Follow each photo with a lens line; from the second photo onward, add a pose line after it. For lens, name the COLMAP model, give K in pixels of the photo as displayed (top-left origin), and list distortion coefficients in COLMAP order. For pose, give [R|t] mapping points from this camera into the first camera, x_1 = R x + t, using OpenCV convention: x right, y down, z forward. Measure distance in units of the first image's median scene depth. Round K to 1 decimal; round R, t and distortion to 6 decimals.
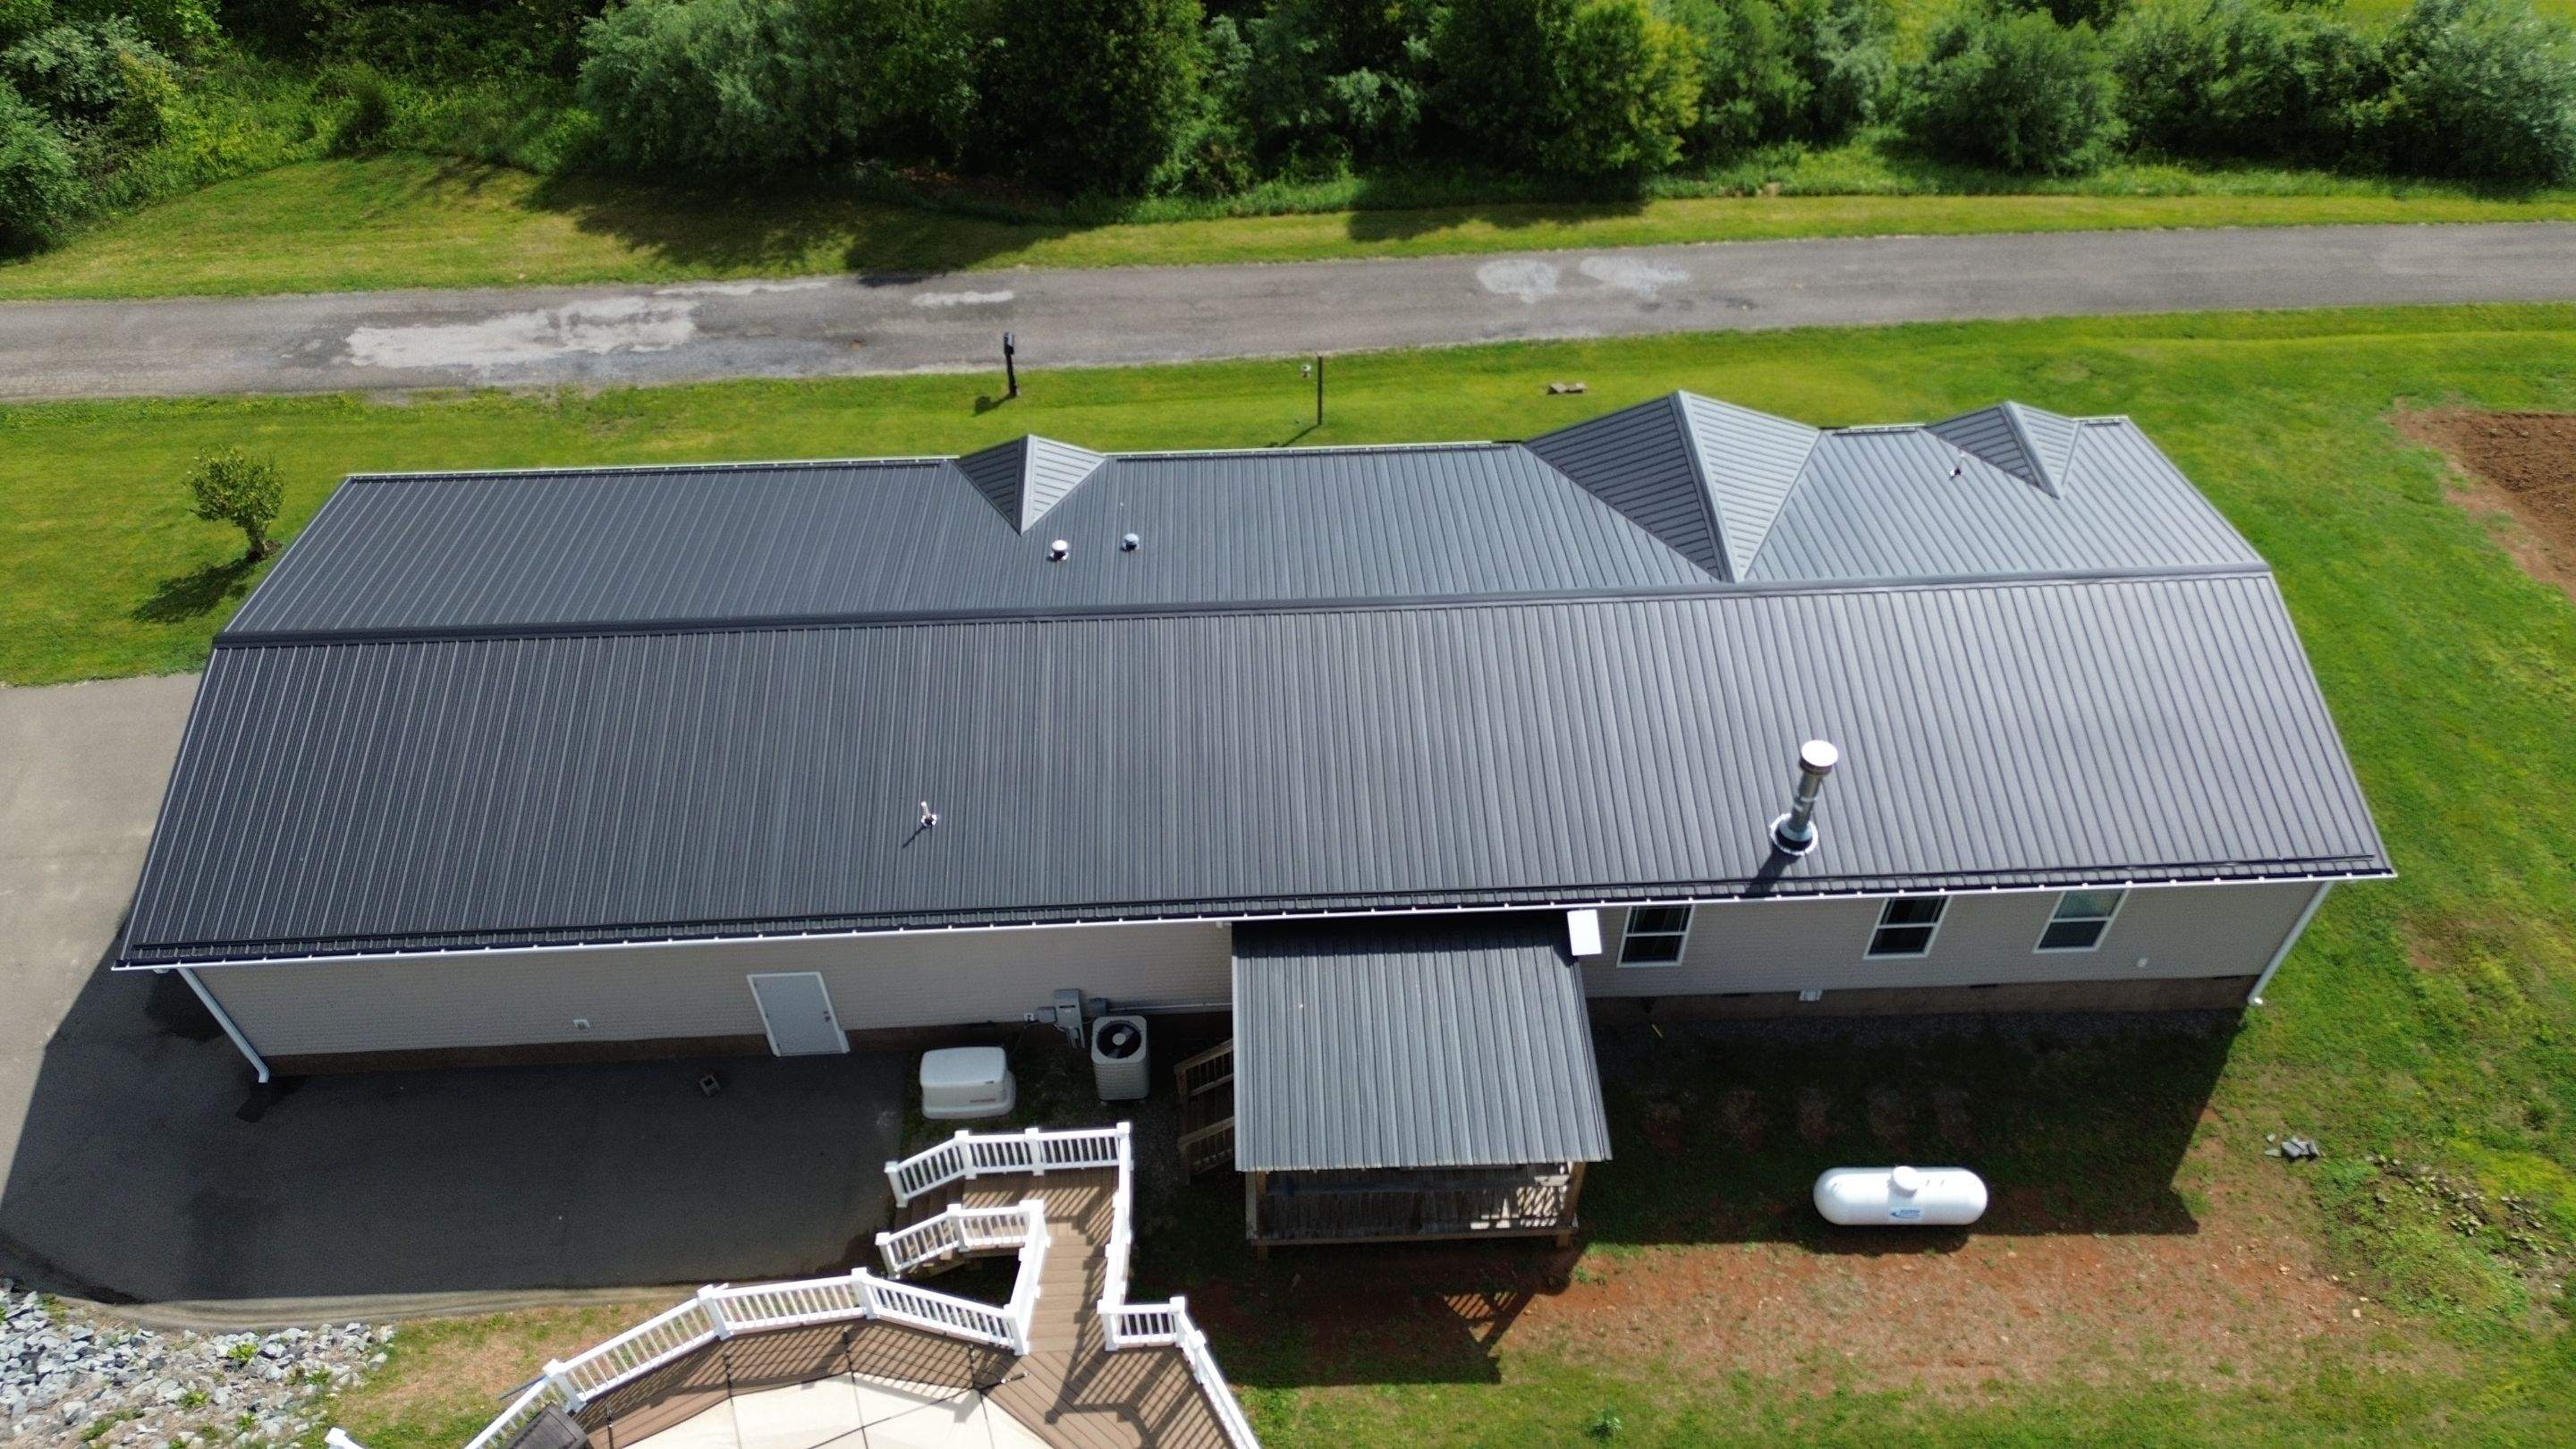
lens RADIAL K [[1803.9, 0, 1290.3], [0, 1803.9, 722.4], [0, 0, 1]] dist [0.083148, -0.082722]
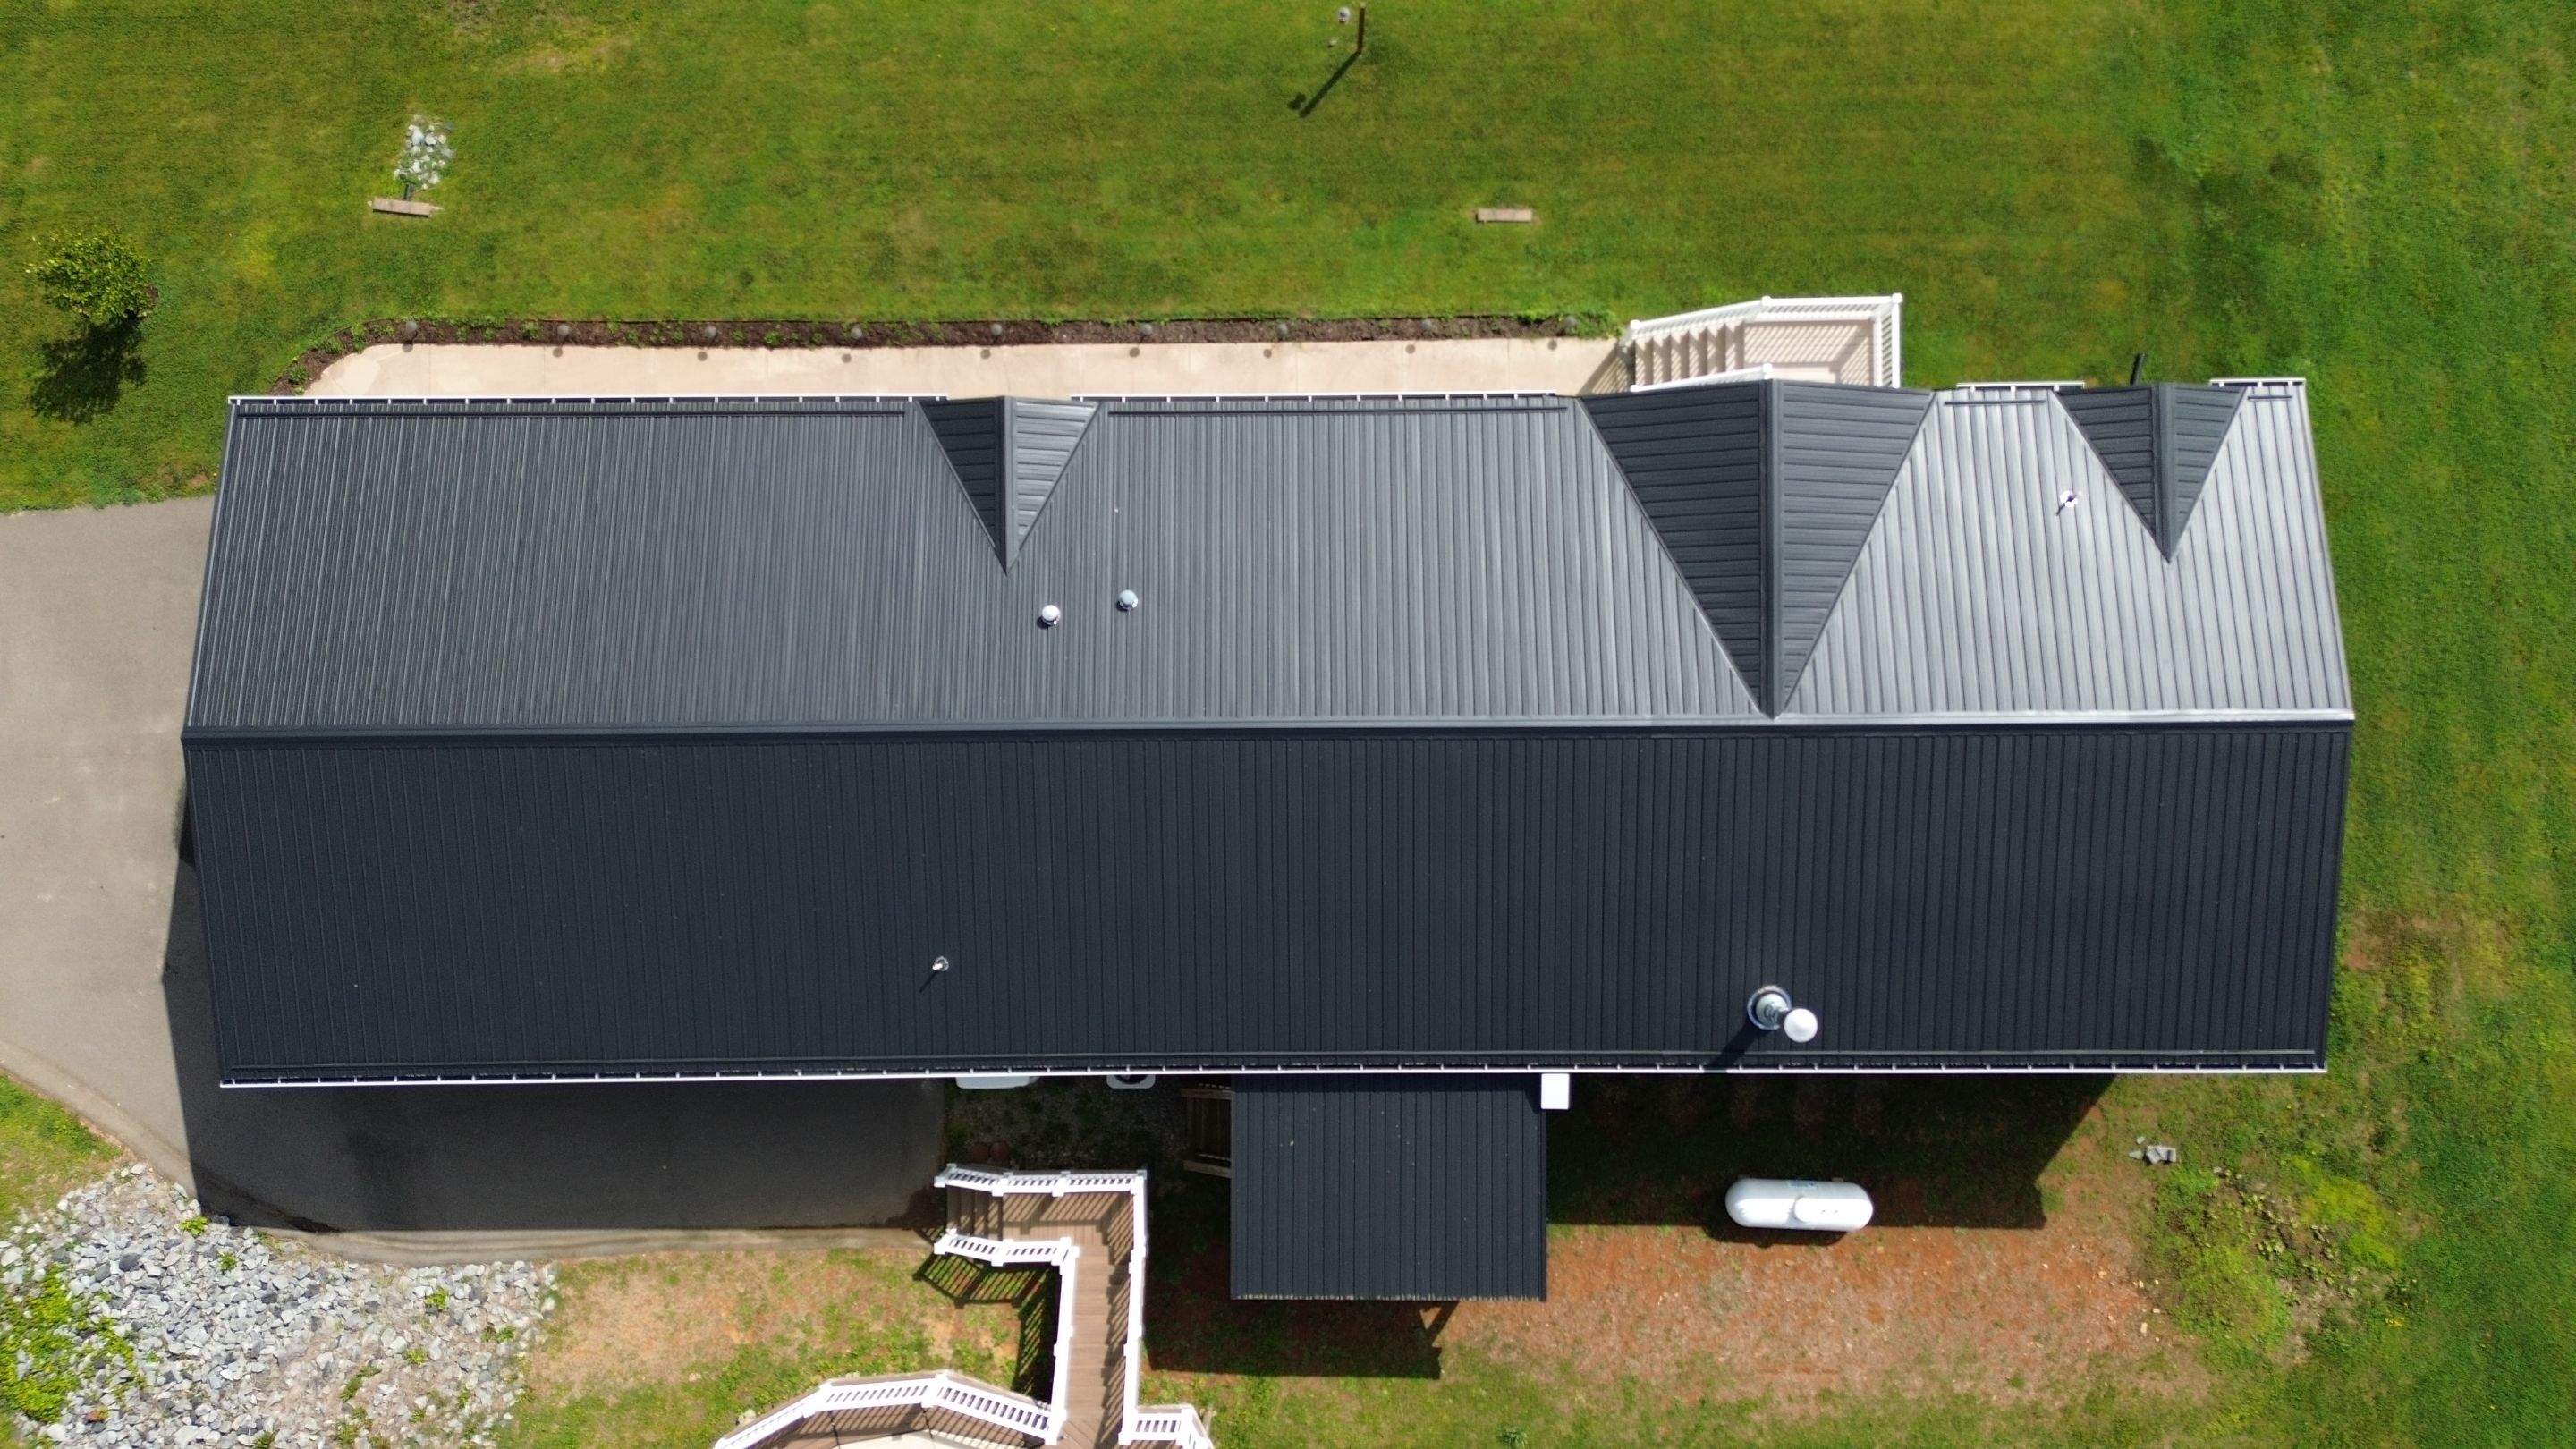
lens RADIAL K [[1803.9, 0, 1290.3], [0, 1803.9, 722.4], [0, 0, 1]] dist [0.083148, -0.082722]
pose [[0.999307, 0.037052, -0.003435, -0.000615], [-0.025877, 0.758299, 0.651393, -0.633250], [0.026741, -0.650853, 0.758732, 0.261661]]
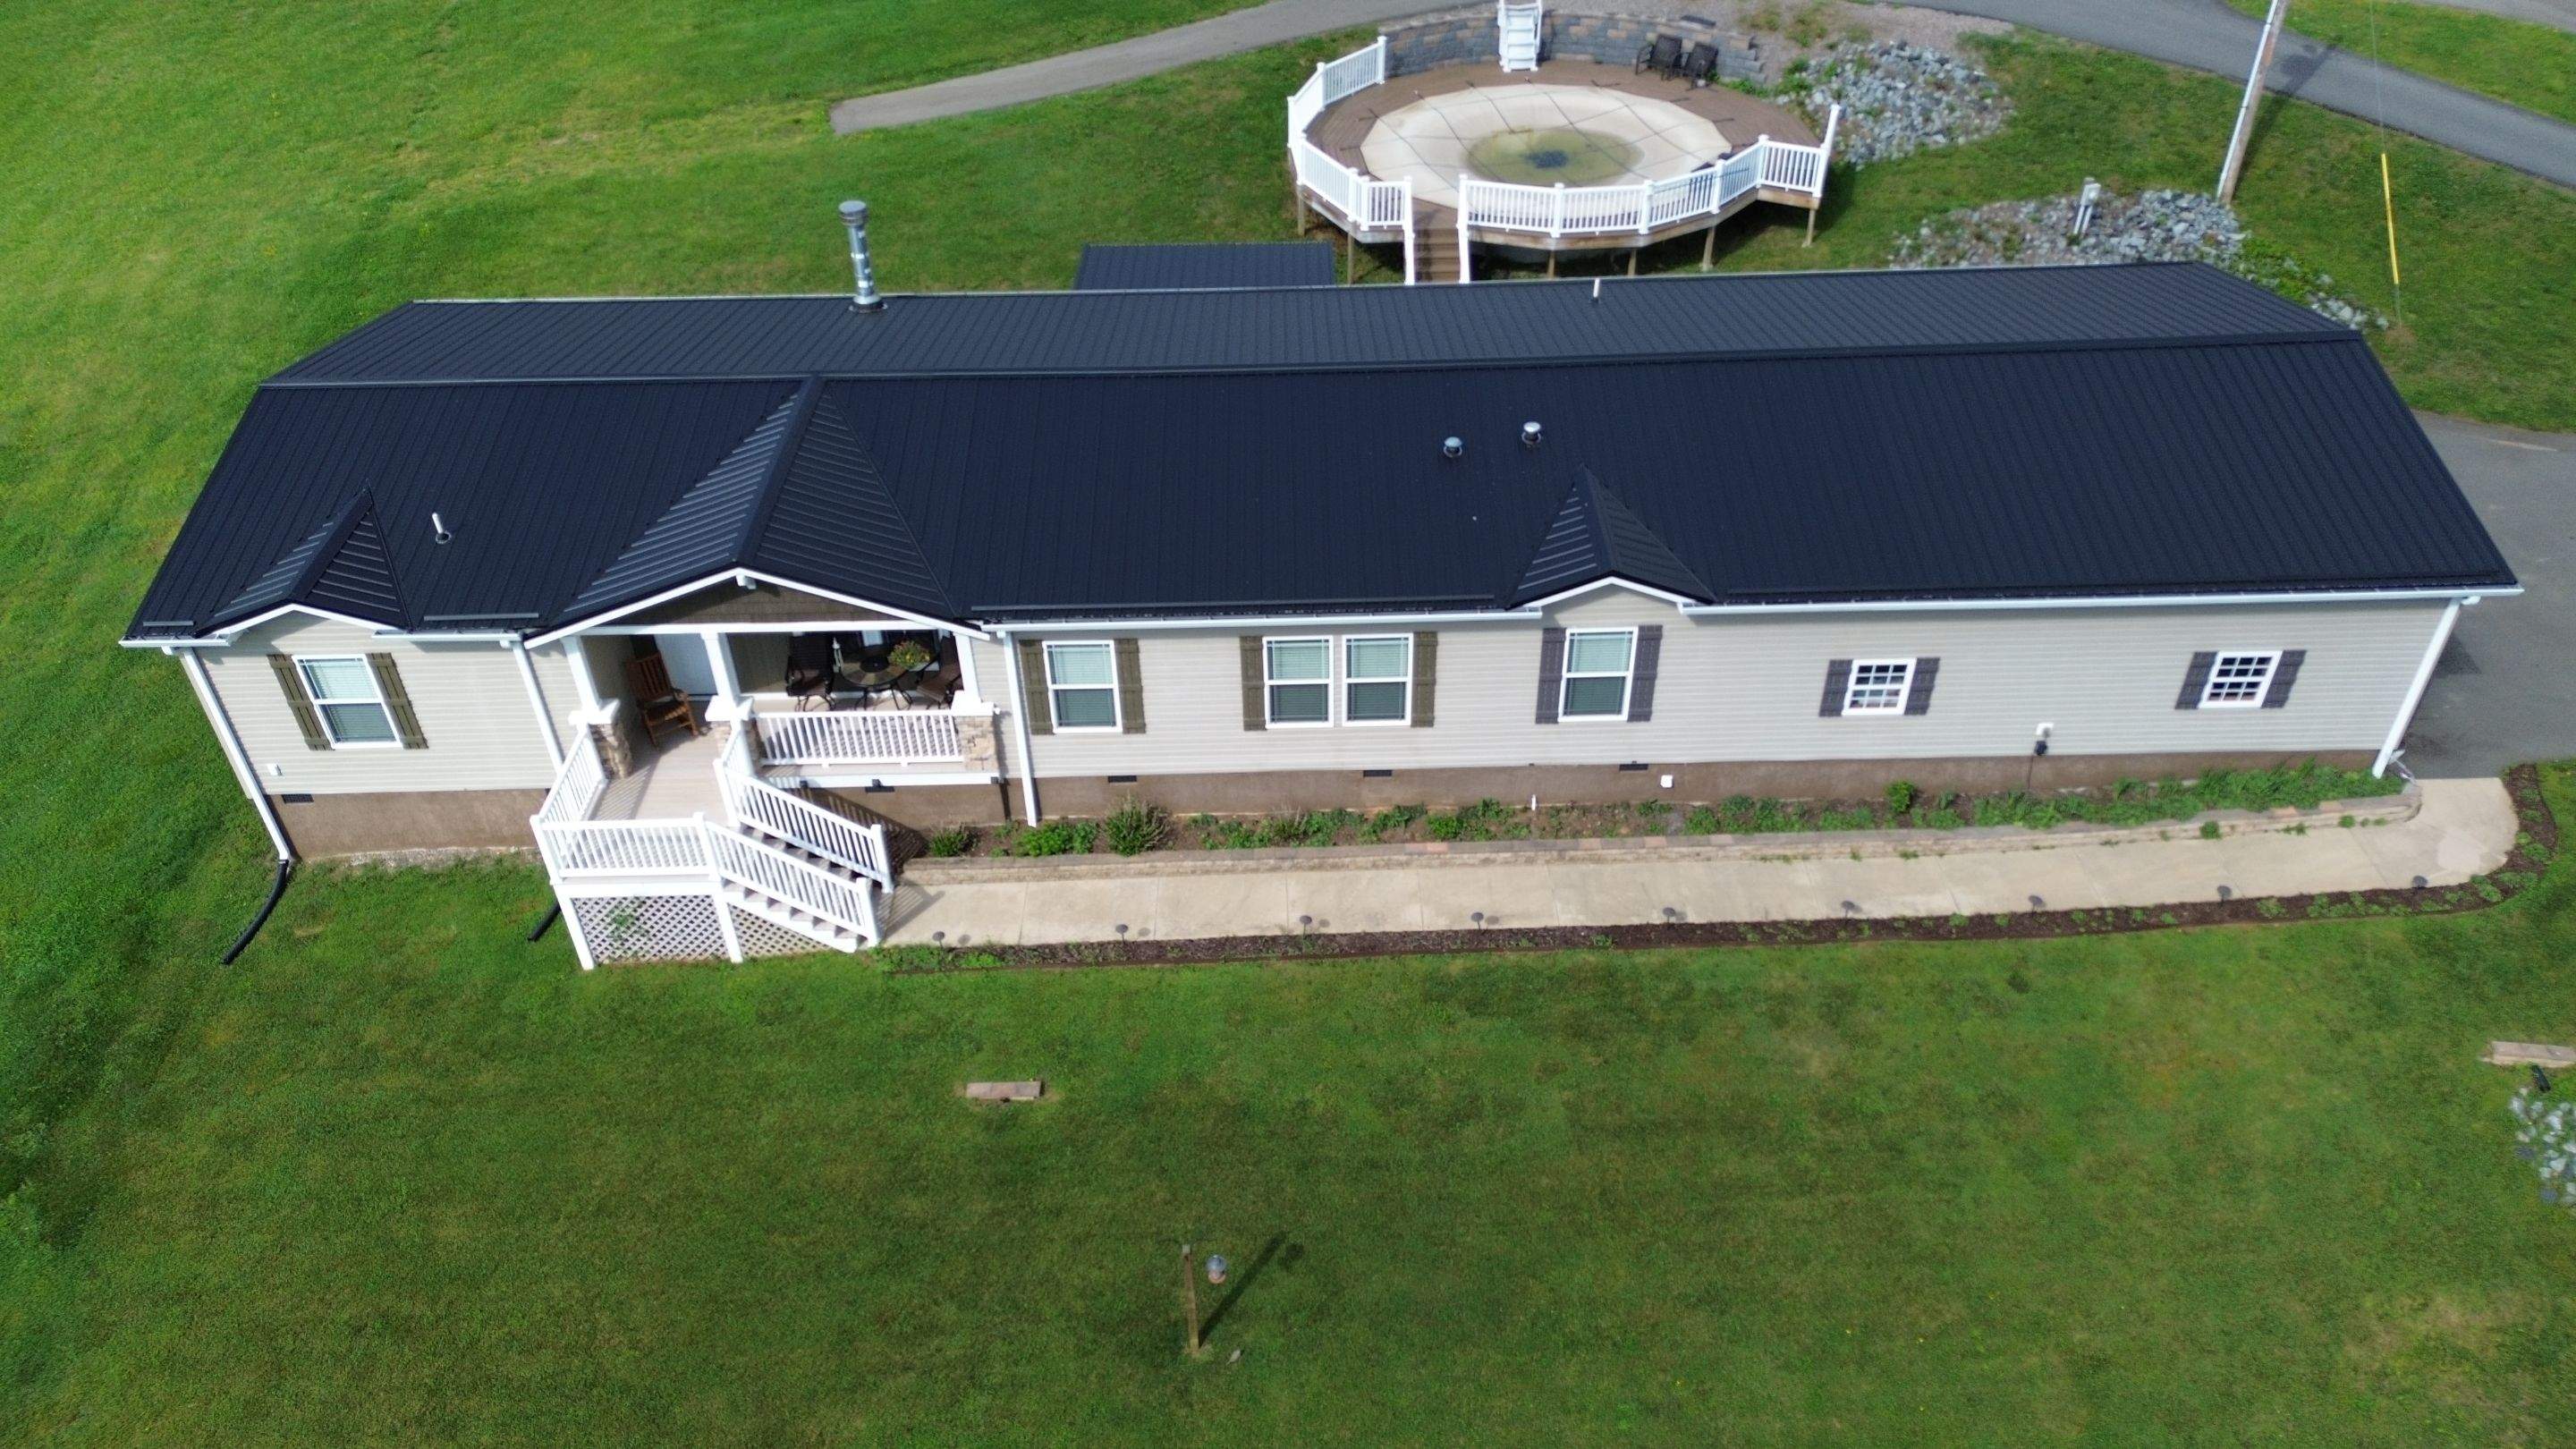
lens RADIAL K [[1803.9, 0, 1290.3], [0, 1803.9, 722.4], [0, 0, 1]] dist [0.083148, -0.082722]
pose [[-0.999275, -0.000290, 0.038072, -0.041763], [0.037921, 0.081797, 0.995927, -0.948254], [-0.003403, 0.996649, -0.081727, 1.179916]]
